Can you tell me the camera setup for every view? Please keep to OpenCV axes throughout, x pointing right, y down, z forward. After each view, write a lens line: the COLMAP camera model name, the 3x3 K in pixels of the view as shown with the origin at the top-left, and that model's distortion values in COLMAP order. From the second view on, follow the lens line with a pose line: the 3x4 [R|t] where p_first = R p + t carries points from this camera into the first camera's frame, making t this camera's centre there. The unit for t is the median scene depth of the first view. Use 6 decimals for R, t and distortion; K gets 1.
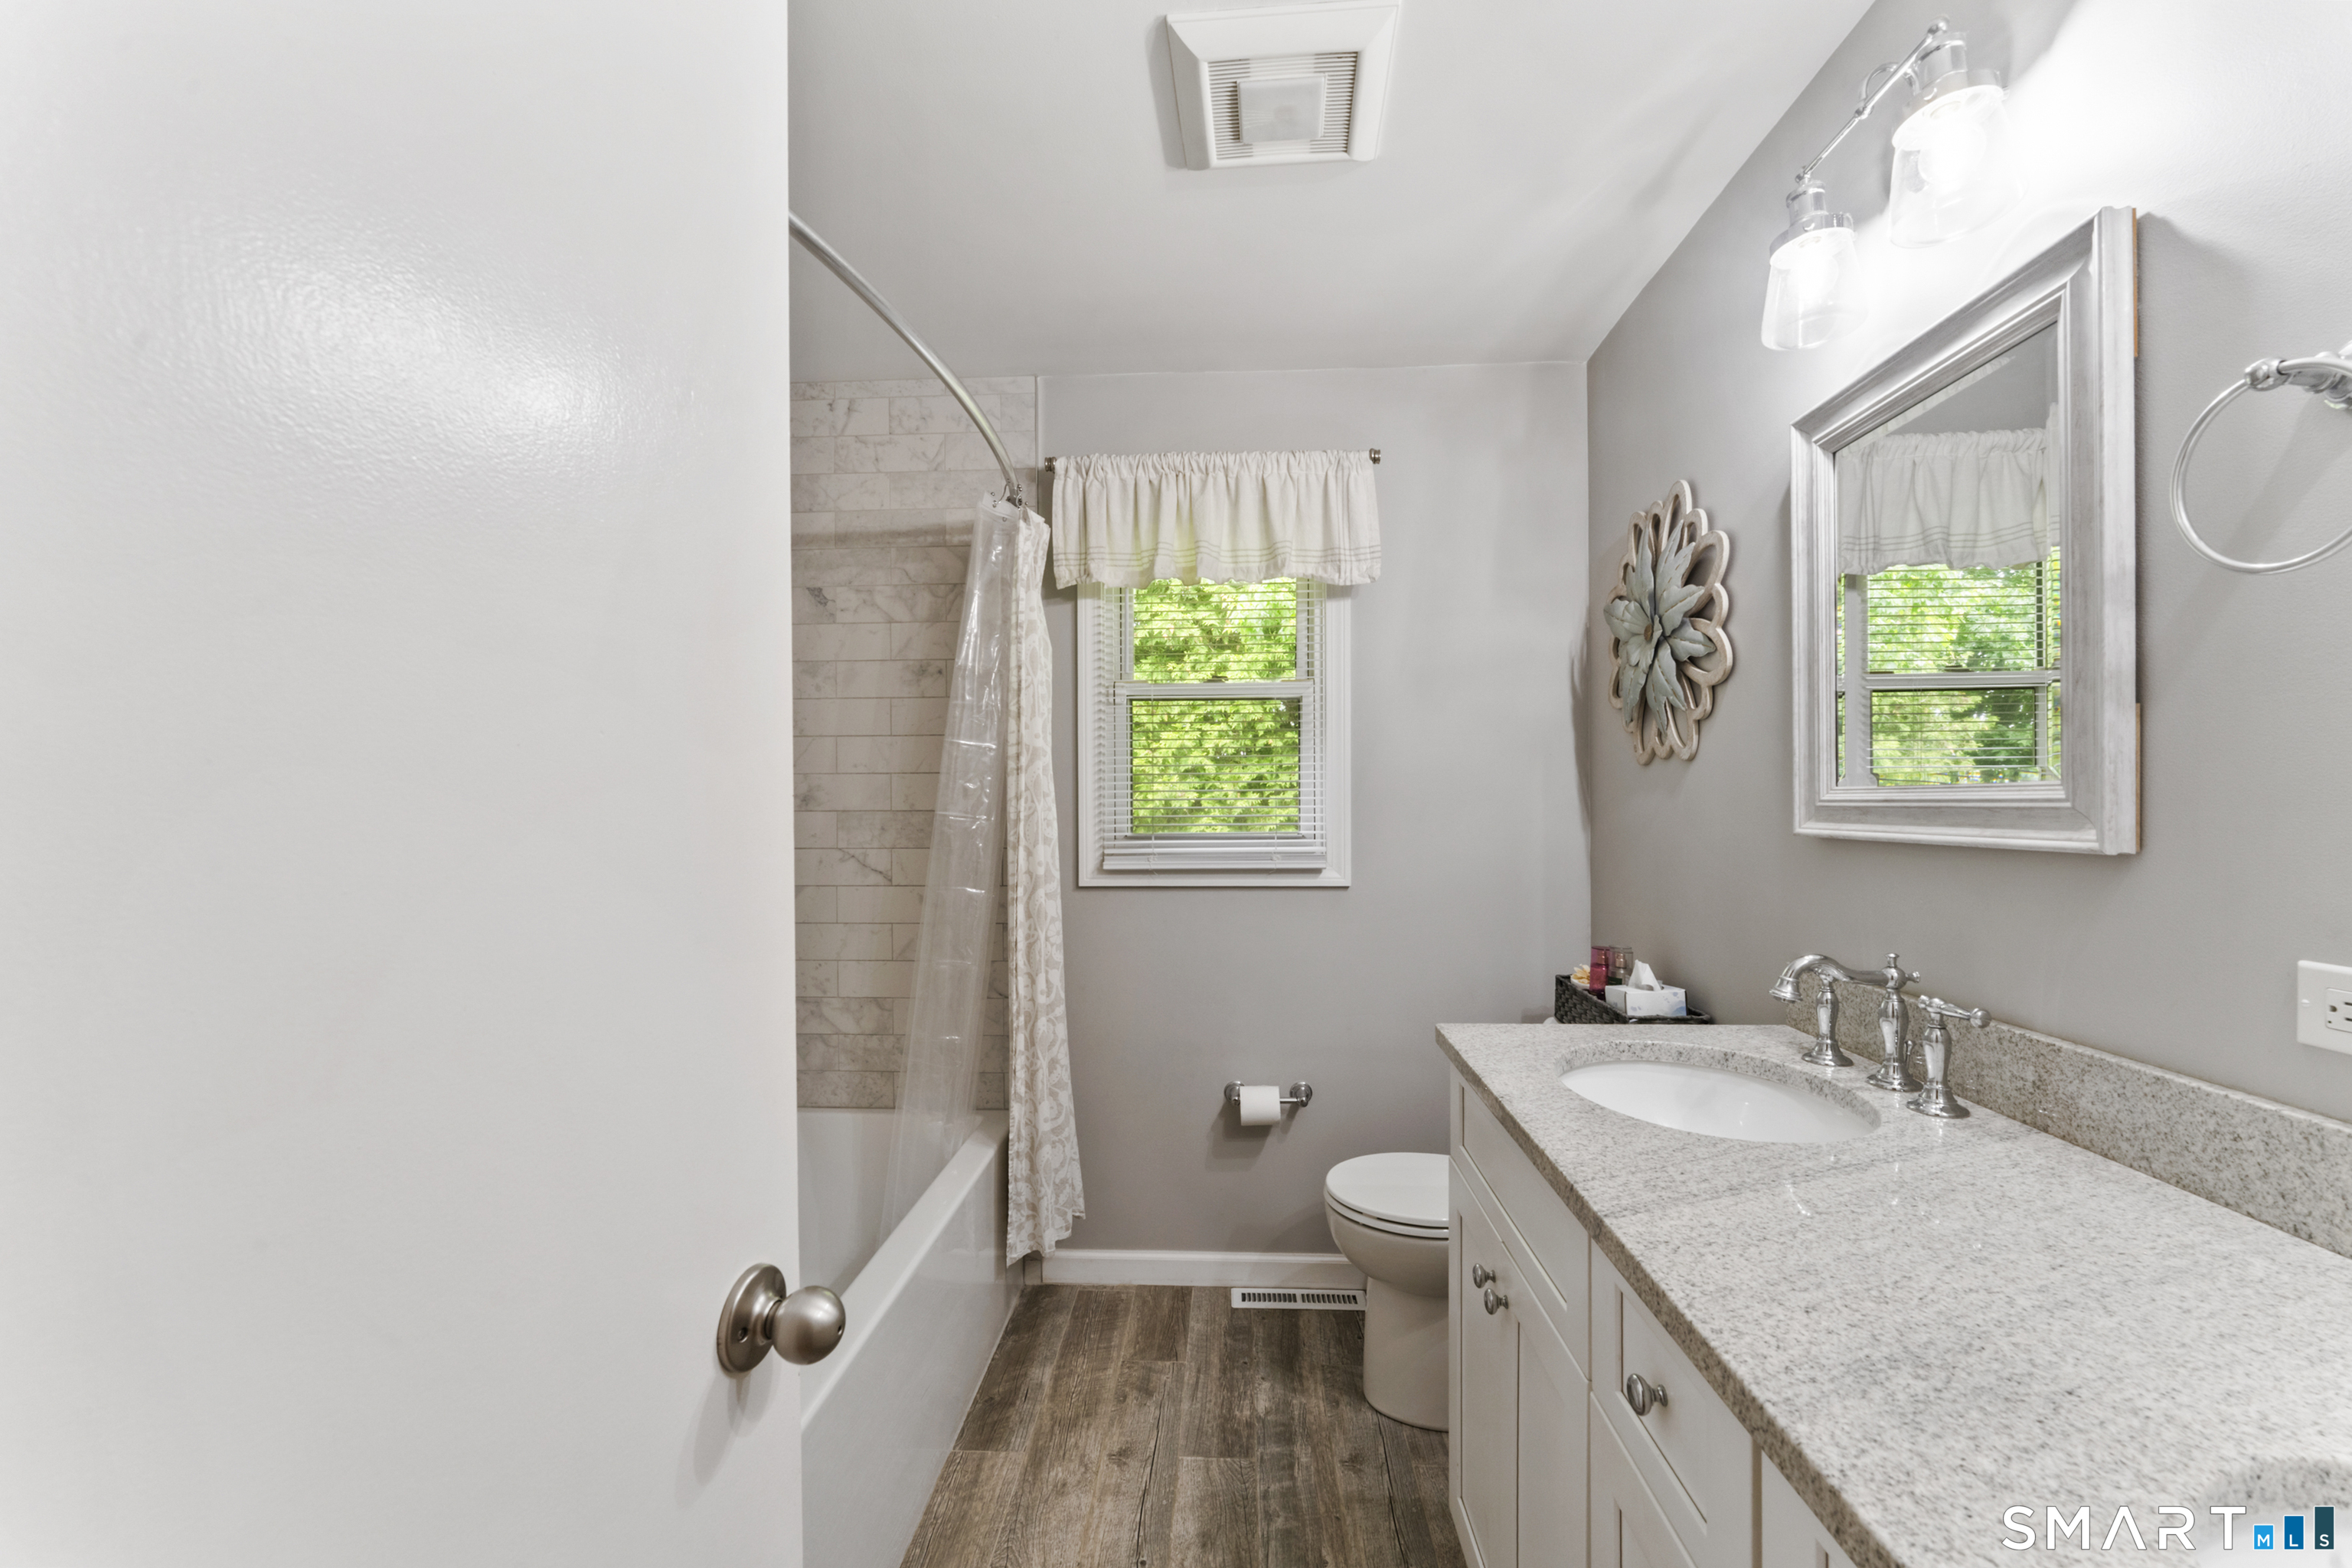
lens RADIAL K [[946.8, 0, 1182.1], [0, 946.8, 797.3], [0, 0, 1]] dist [-0.001018, -0.000781]
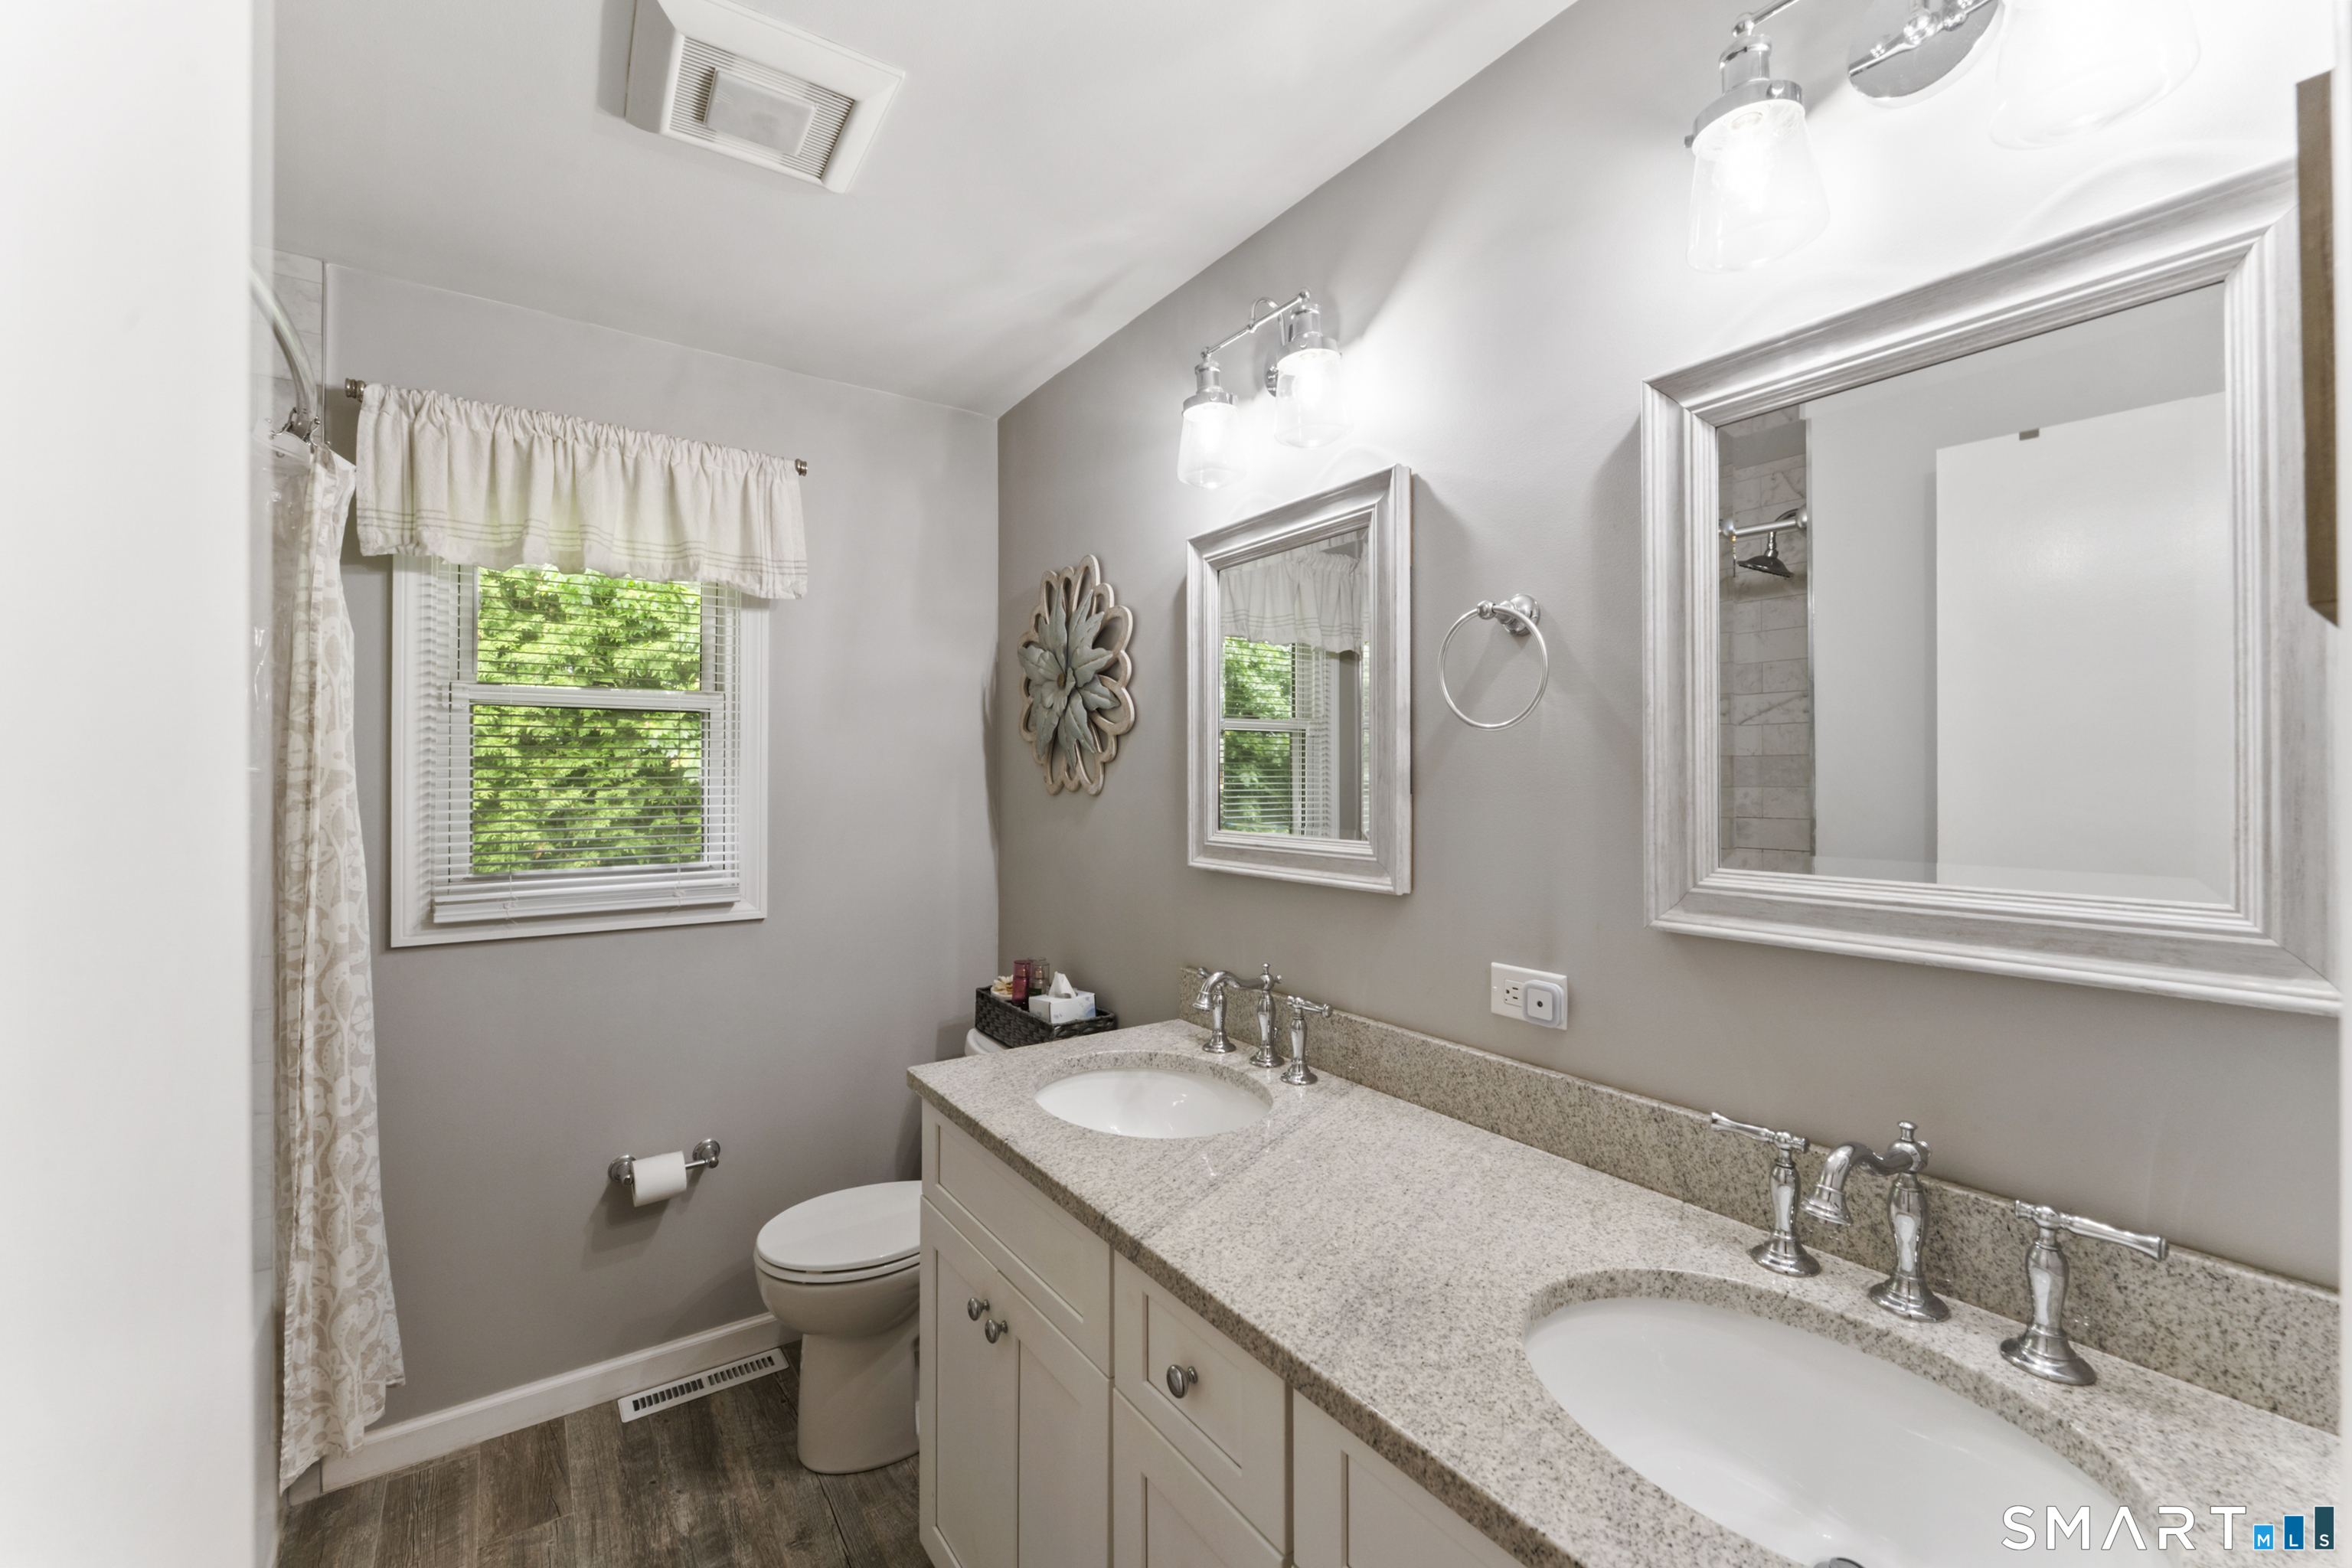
lens RADIAL K [[952.3, 0, 1176.8], [0, 952.3, 774.9], [0, 0, 1]] dist [-0.001676, -0.000198]
pose [[0.789886, 0.009702, 0.613177, -0.096527], [-0.004662, 0.999941, -0.009815, -0.048335], [-0.613236, 0.004894, 0.789885, 0.008722]]
